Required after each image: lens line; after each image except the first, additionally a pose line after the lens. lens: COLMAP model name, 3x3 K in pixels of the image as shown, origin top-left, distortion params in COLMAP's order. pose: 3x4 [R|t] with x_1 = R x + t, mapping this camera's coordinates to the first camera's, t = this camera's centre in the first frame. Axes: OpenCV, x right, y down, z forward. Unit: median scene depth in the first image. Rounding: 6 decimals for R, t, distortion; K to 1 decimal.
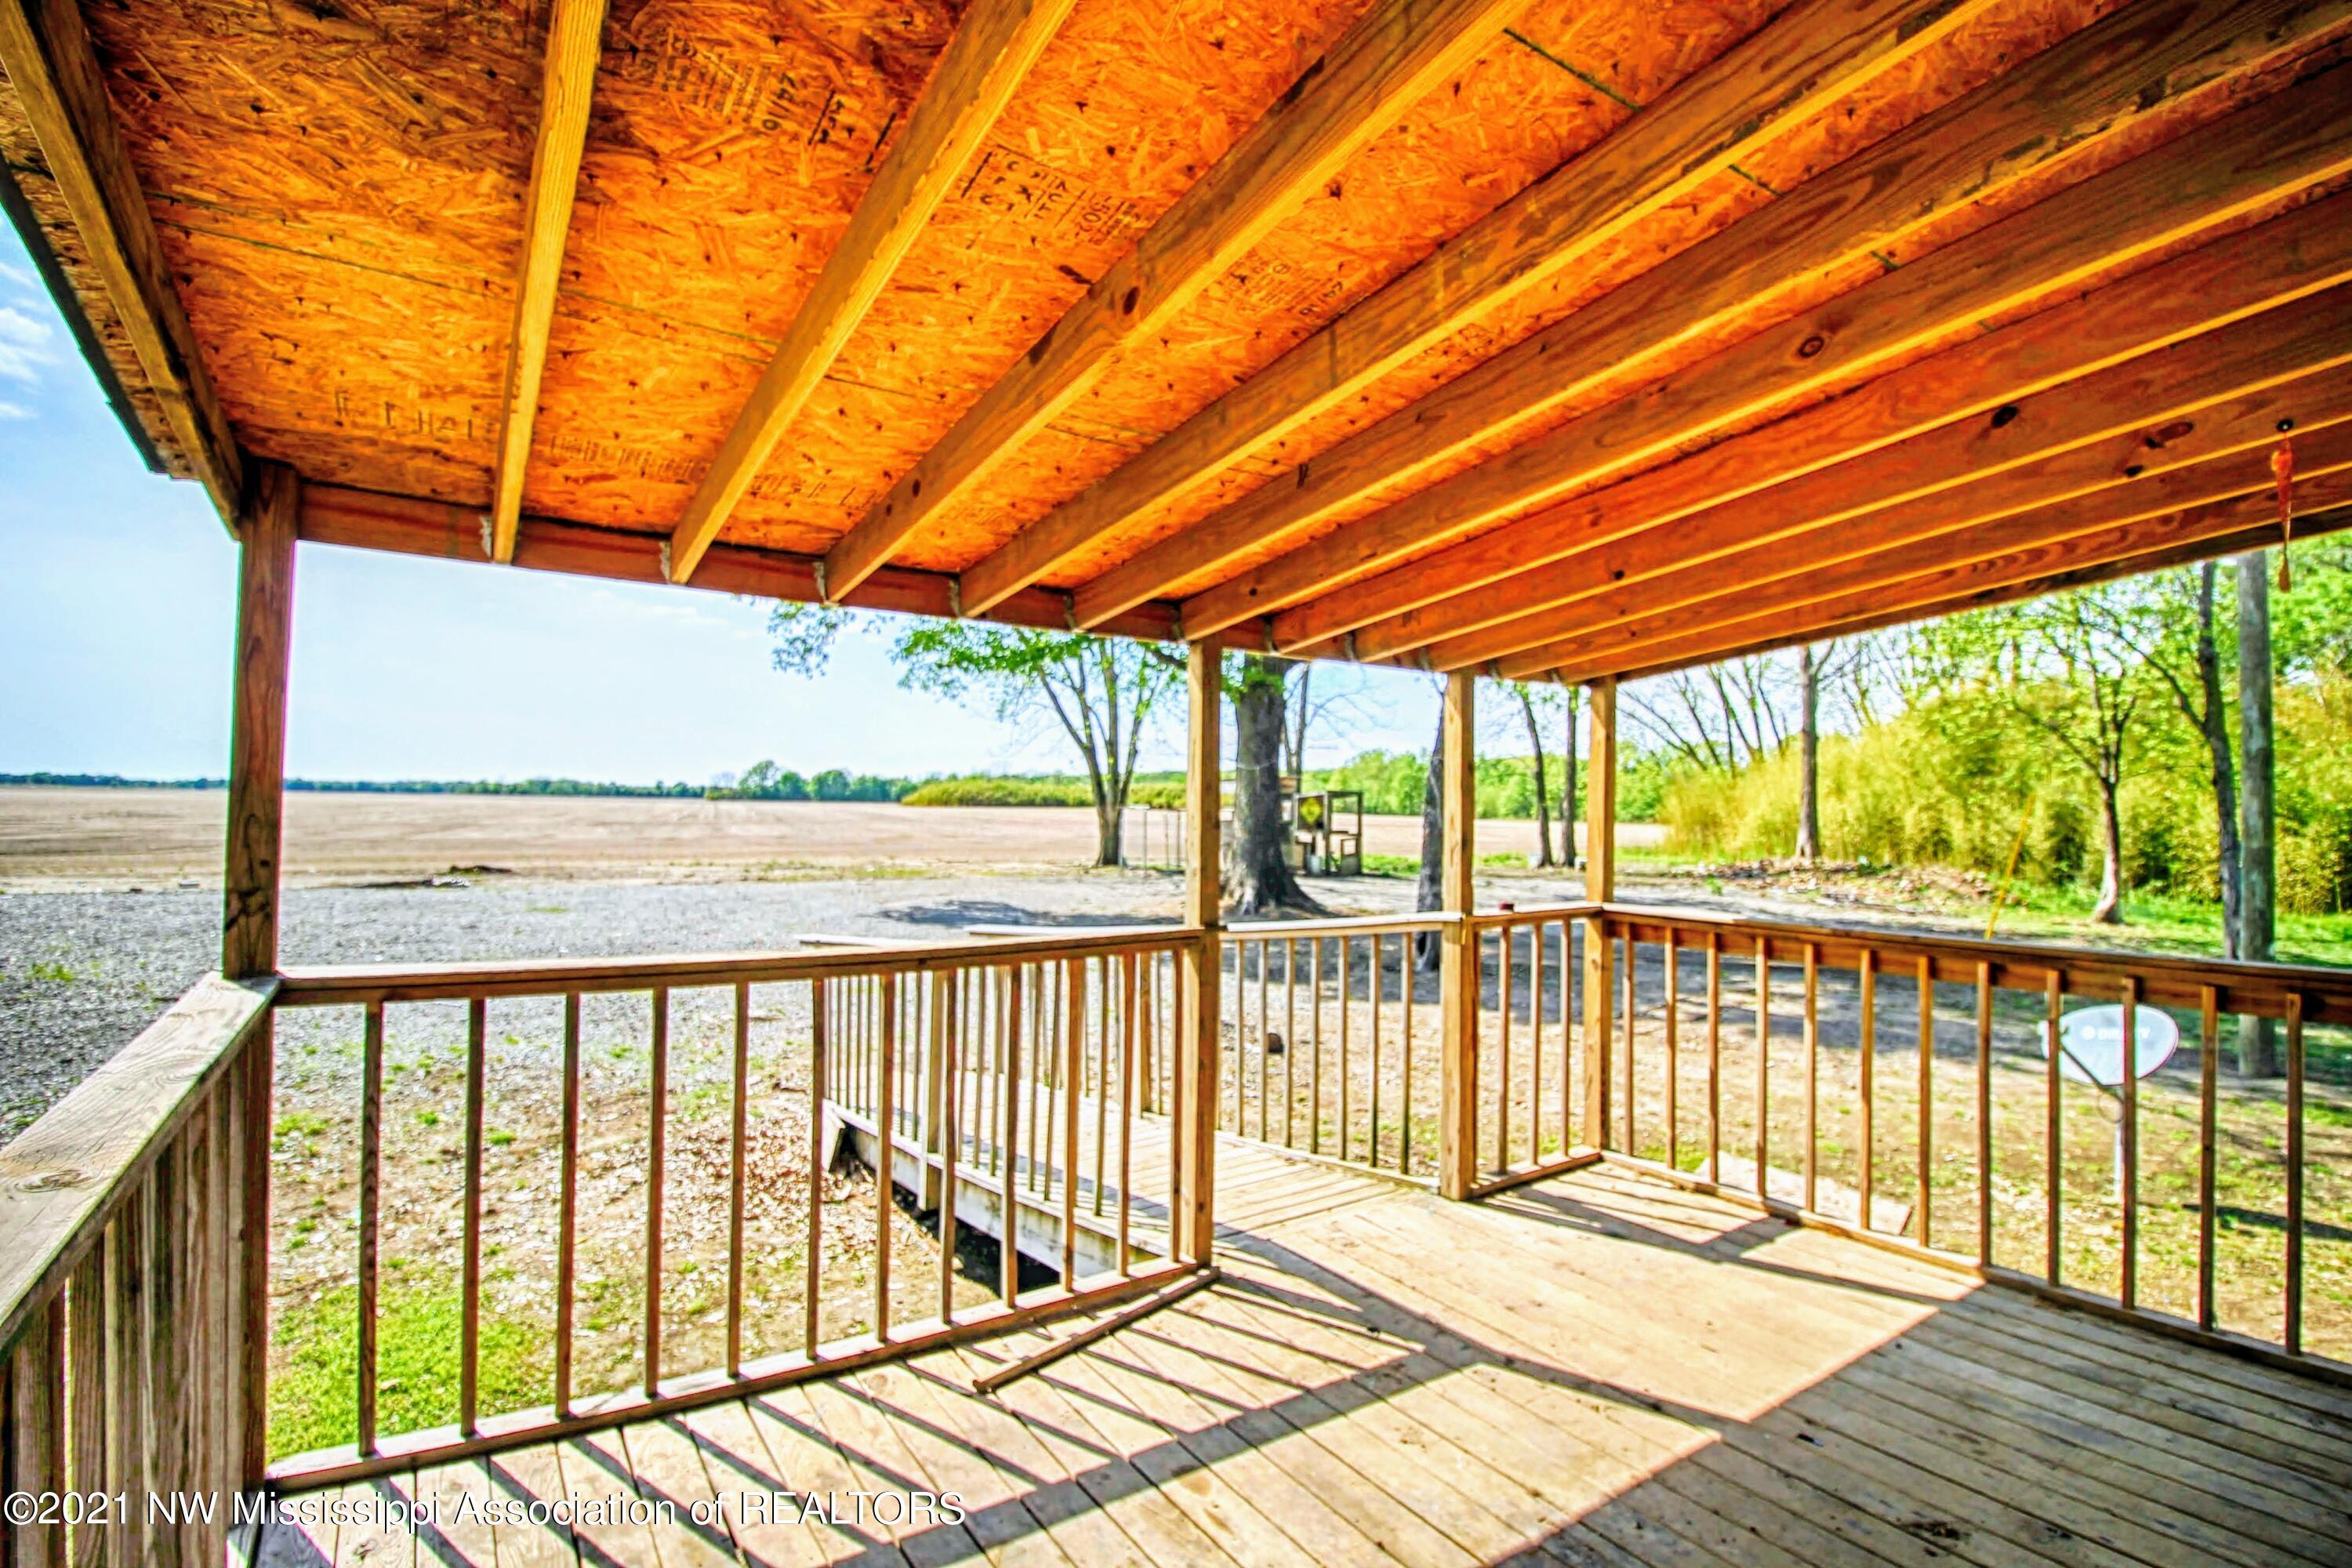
lens RADIAL K [[1112.9, 0, 1176.0], [0, 1112.9, 784.0], [0, 0, 1]] dist [0.000325, 0.000107]
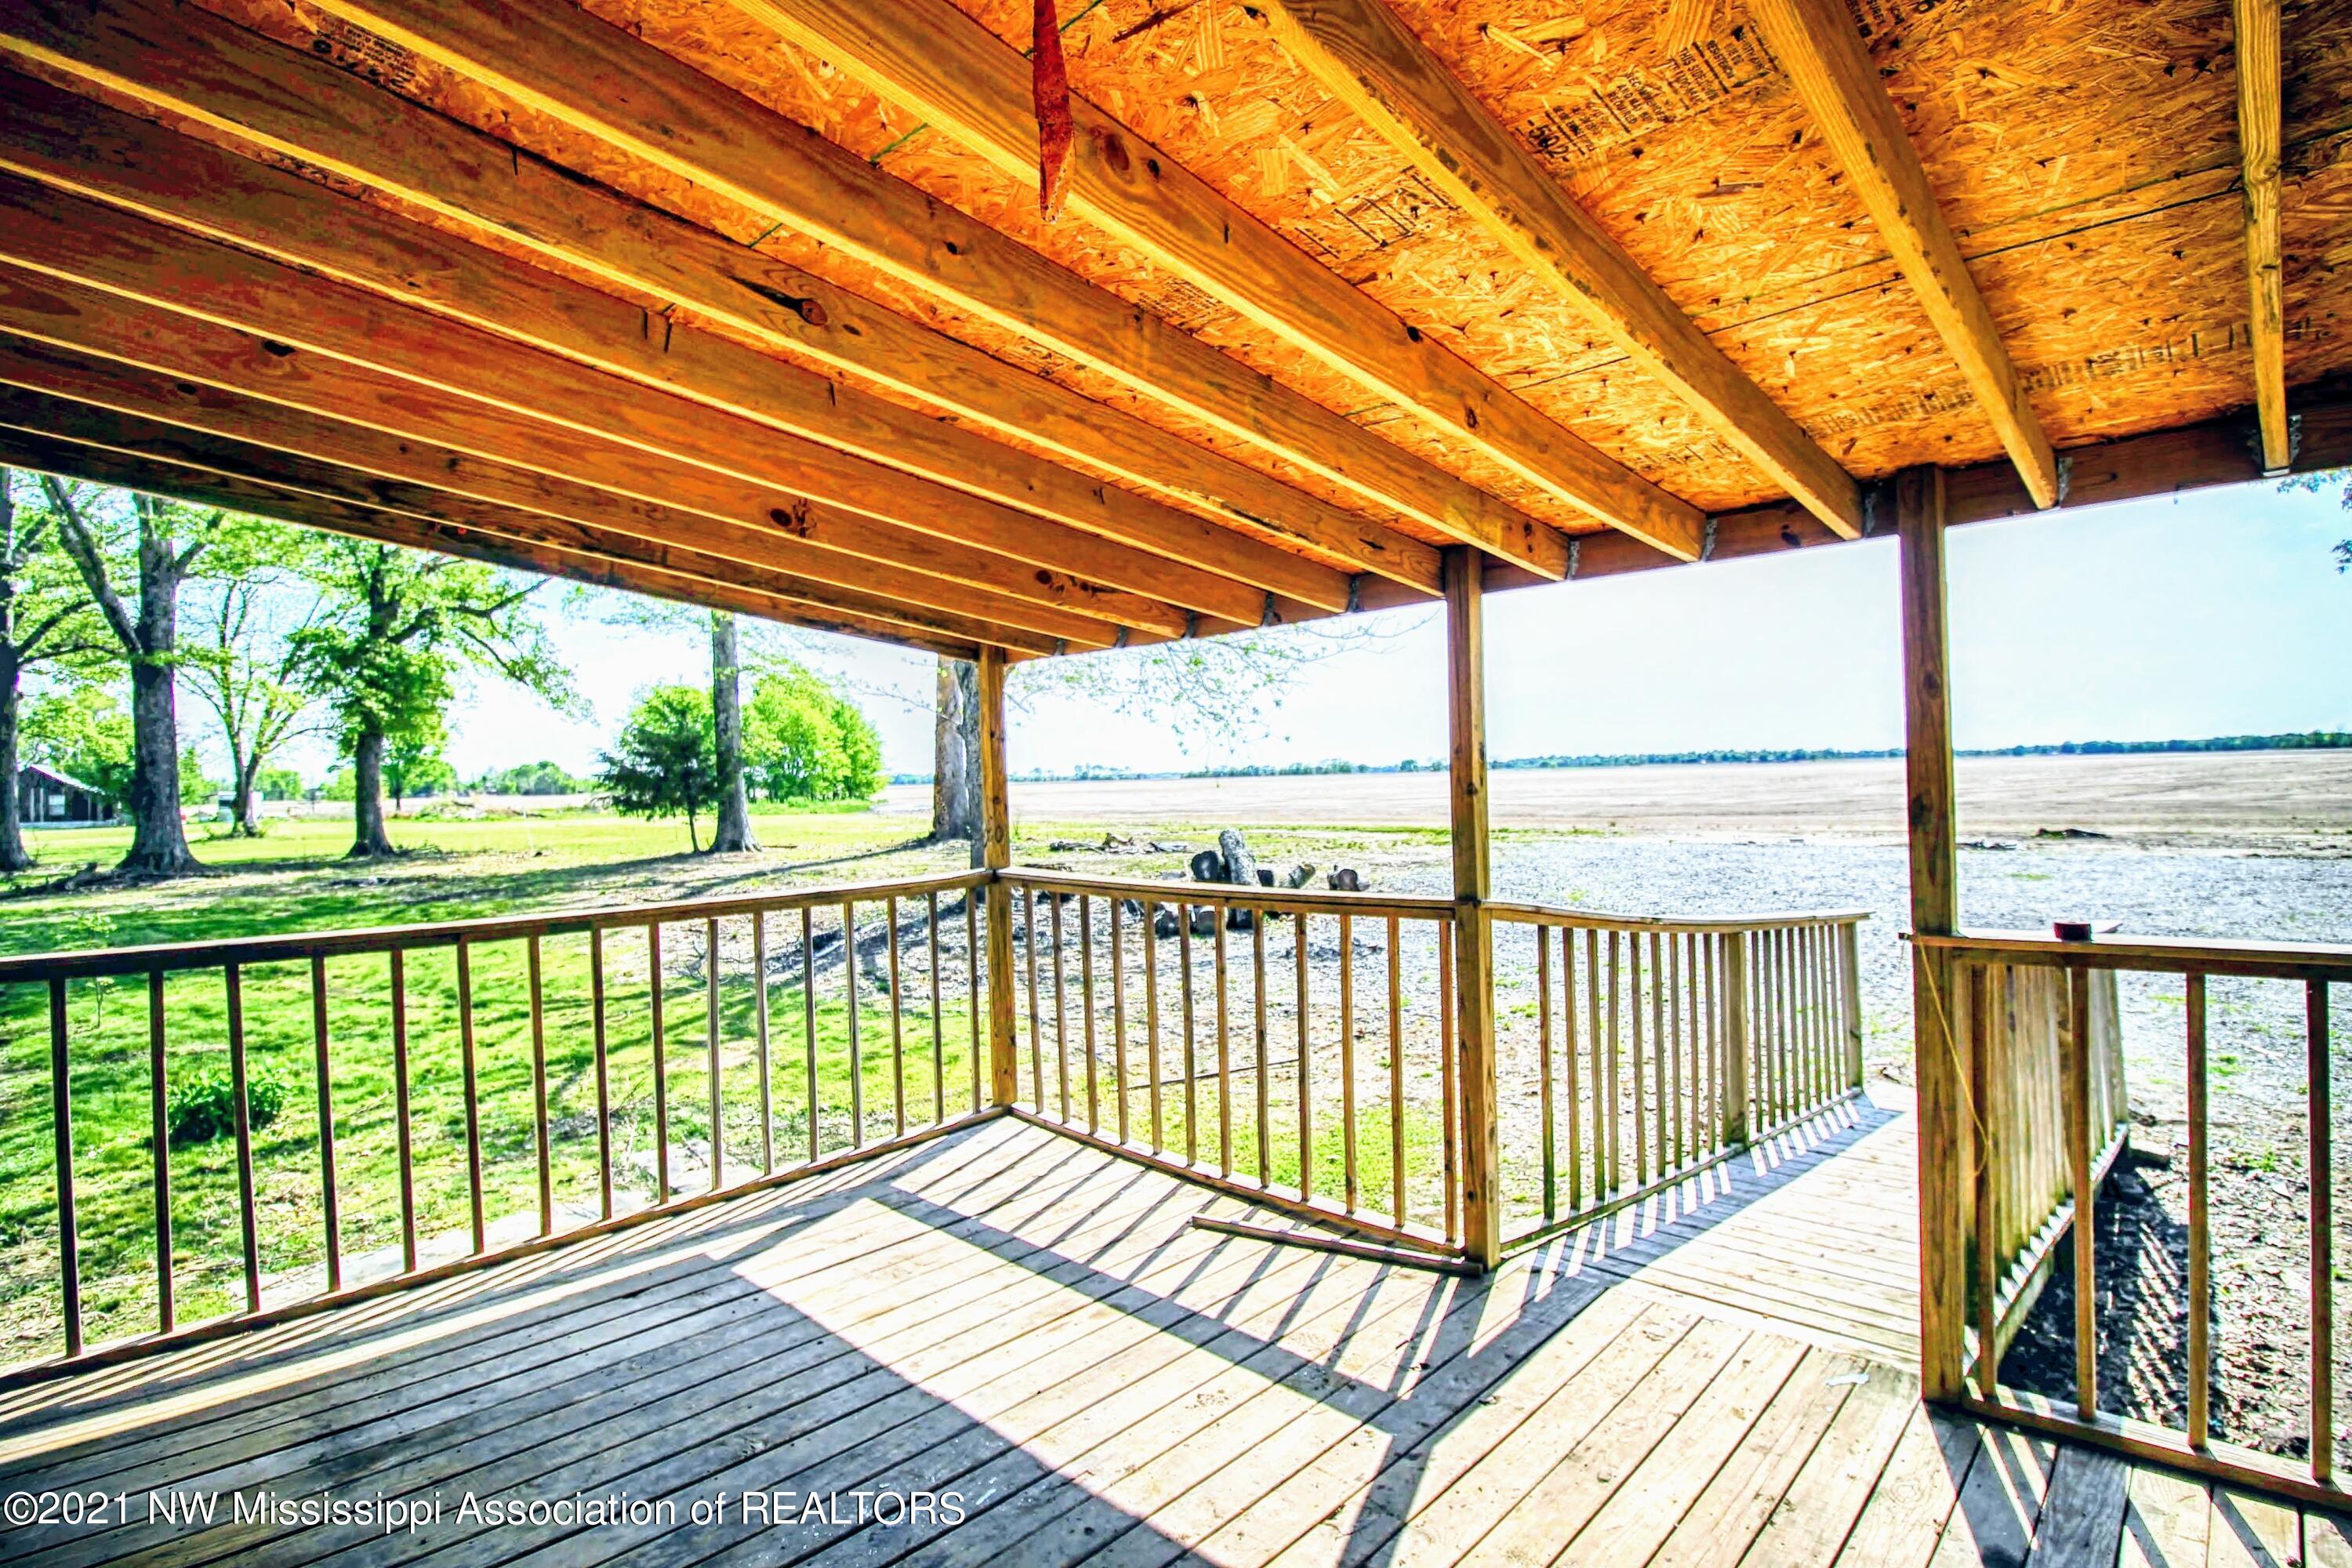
lens RADIAL K [[1058.4, 0, 1176.0], [0, 1058.4, 784.0], [0, 0, 1]] dist [-0.000651, -0.000280]
pose [[0.233271, -0.022833, -0.972144, 0.923117], [0.054945, 0.998437, -0.010266, 0.030747], [0.970858, -0.051020, 0.234161, 0.621581]]
